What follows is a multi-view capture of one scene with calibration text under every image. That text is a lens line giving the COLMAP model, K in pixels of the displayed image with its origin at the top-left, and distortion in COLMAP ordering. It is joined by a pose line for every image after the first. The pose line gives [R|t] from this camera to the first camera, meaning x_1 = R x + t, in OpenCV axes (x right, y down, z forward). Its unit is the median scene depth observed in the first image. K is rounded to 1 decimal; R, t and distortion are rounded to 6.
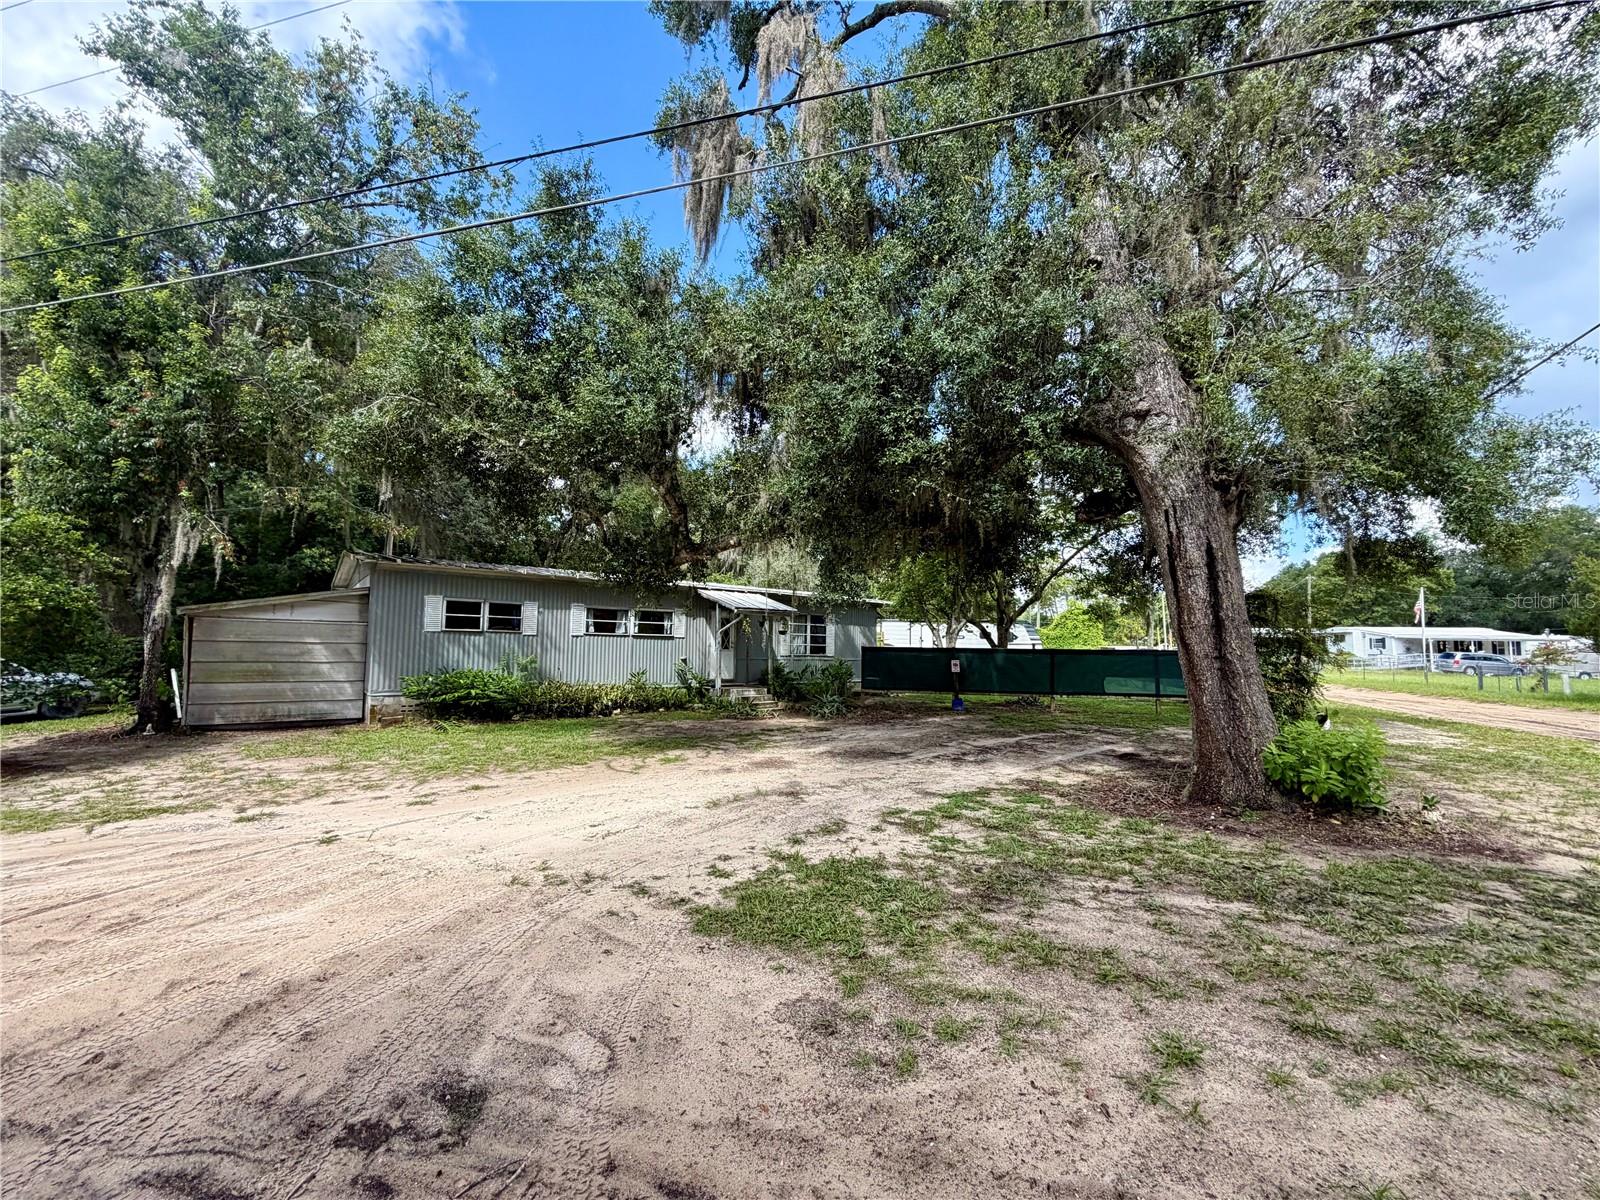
lens RADIAL K [[647.9, 0, 800.0], [0, 647.9, 600.0], [0, 0, 1]] dist [0.016877, 0.000107]
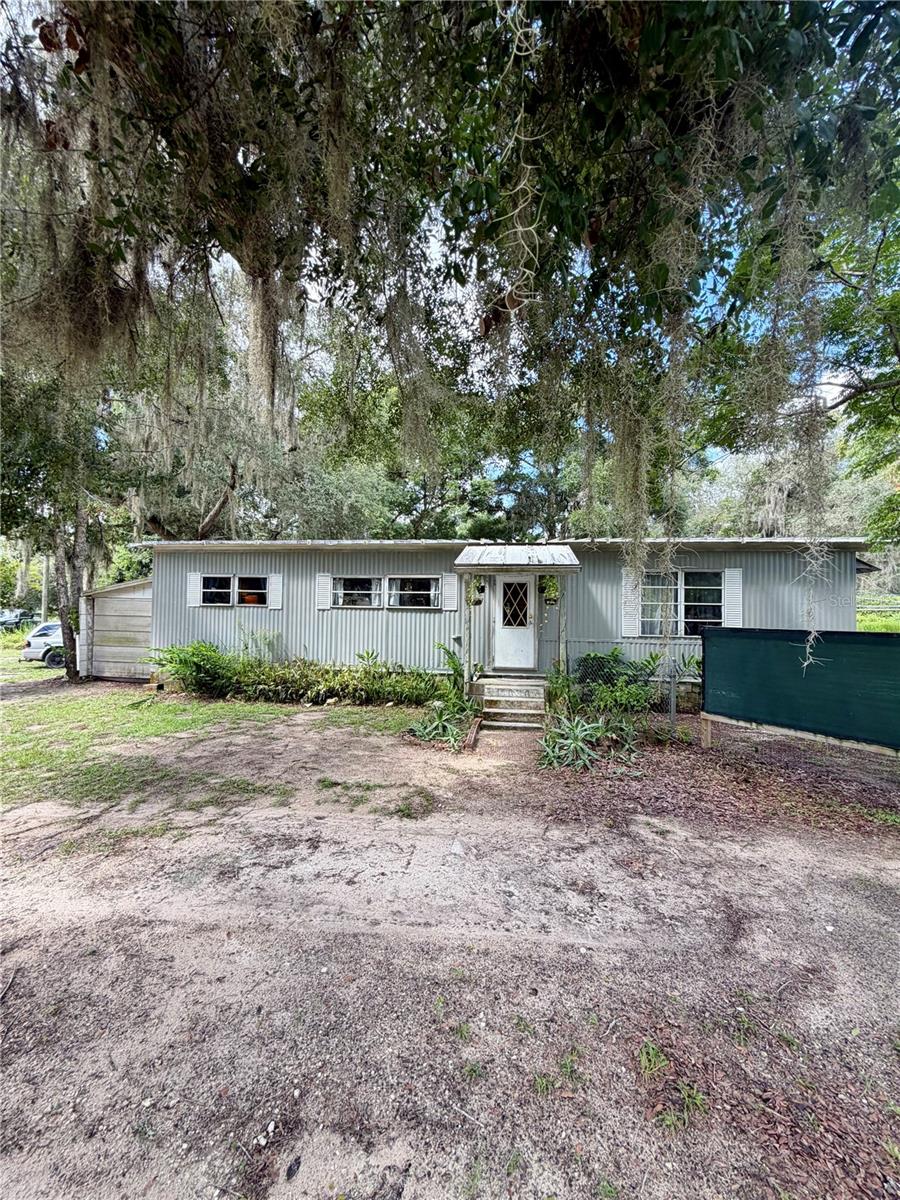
lens RADIAL K [[480.2, 0, 450.0], [0, 480.2, 600.0], [0, 0, 1]] dist [0.007842, -0.000121]
pose [[0.671649, -0.022955, -0.740514, 0.277412], [0.050133, 0.998637, 0.014515, 0.043514], [0.739172, -0.046873, 0.671884, 0.716744]]
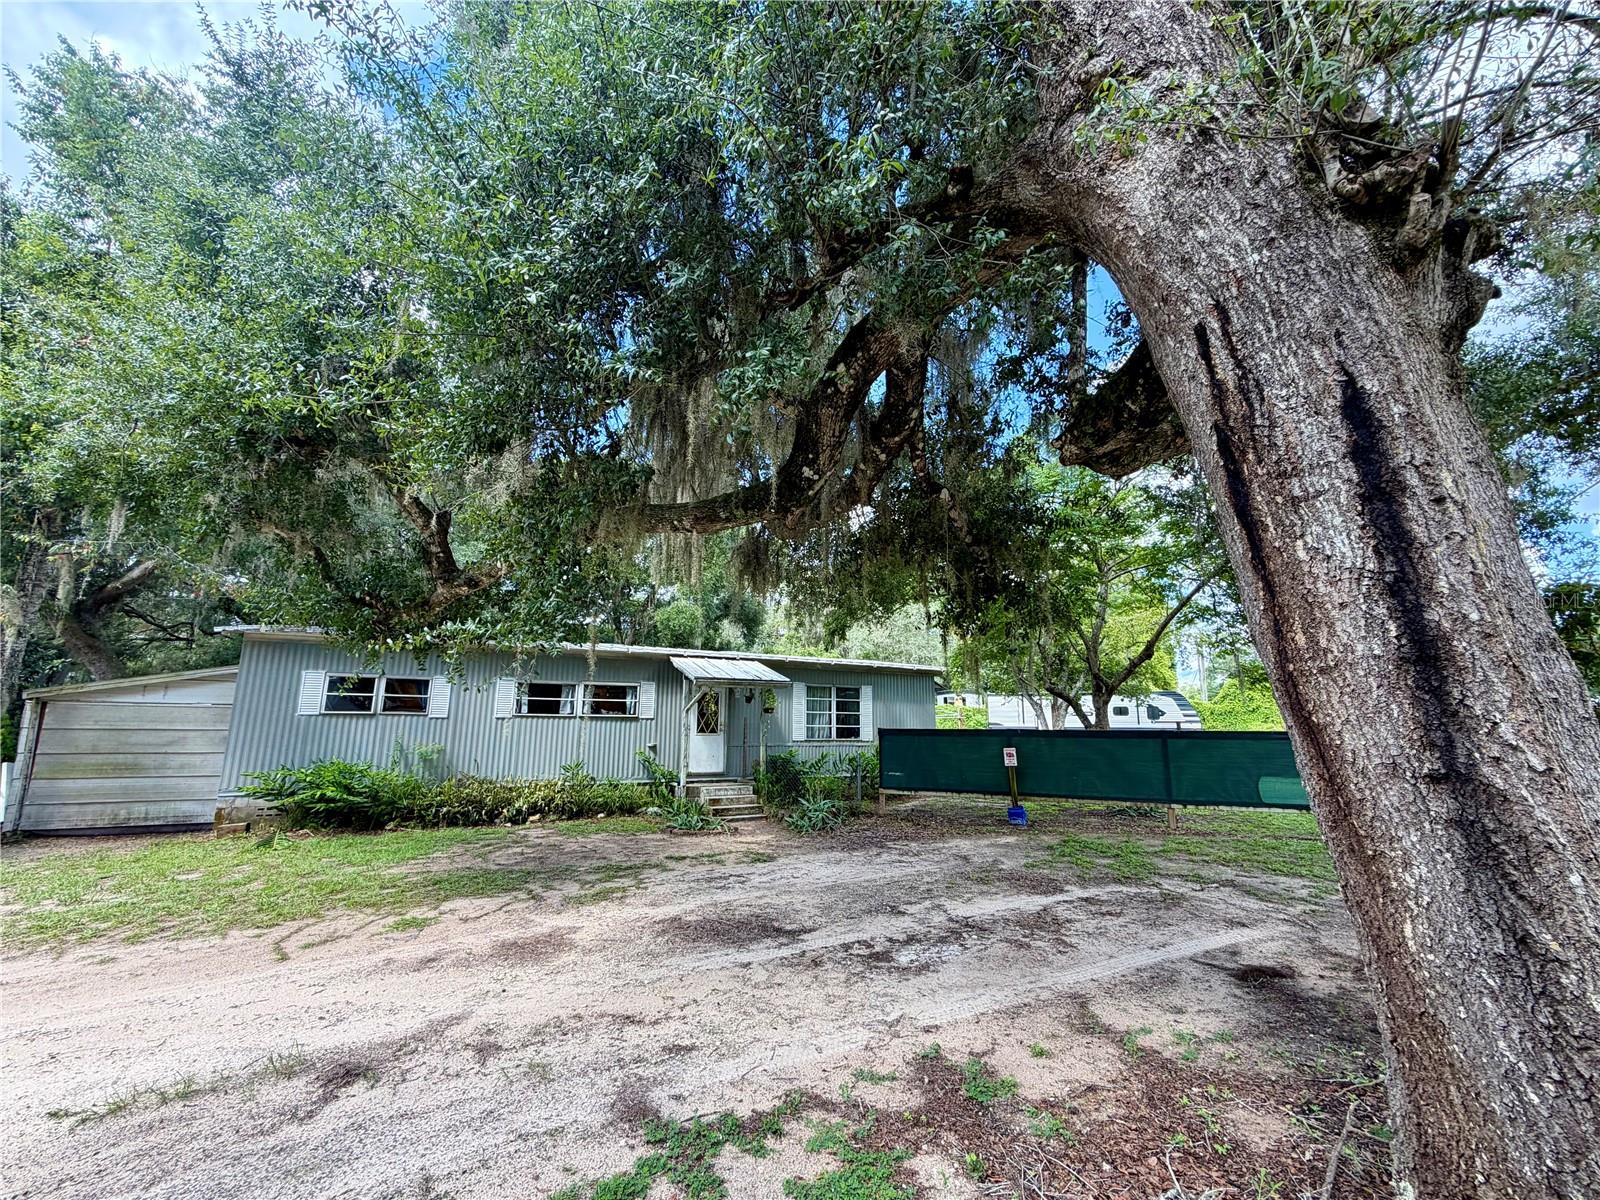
lens RADIAL K [[640.3, 0, 800.0], [0, 640.3, 600.0], [0, 0, 1]] dist [0.007842, -0.000121]
pose [[0.972263, -0.052899, -0.227831, 0.210780], [0.024495, 0.991760, -0.125743, 0.020268], [0.232605, 0.116675, 0.965547, 0.317008]]
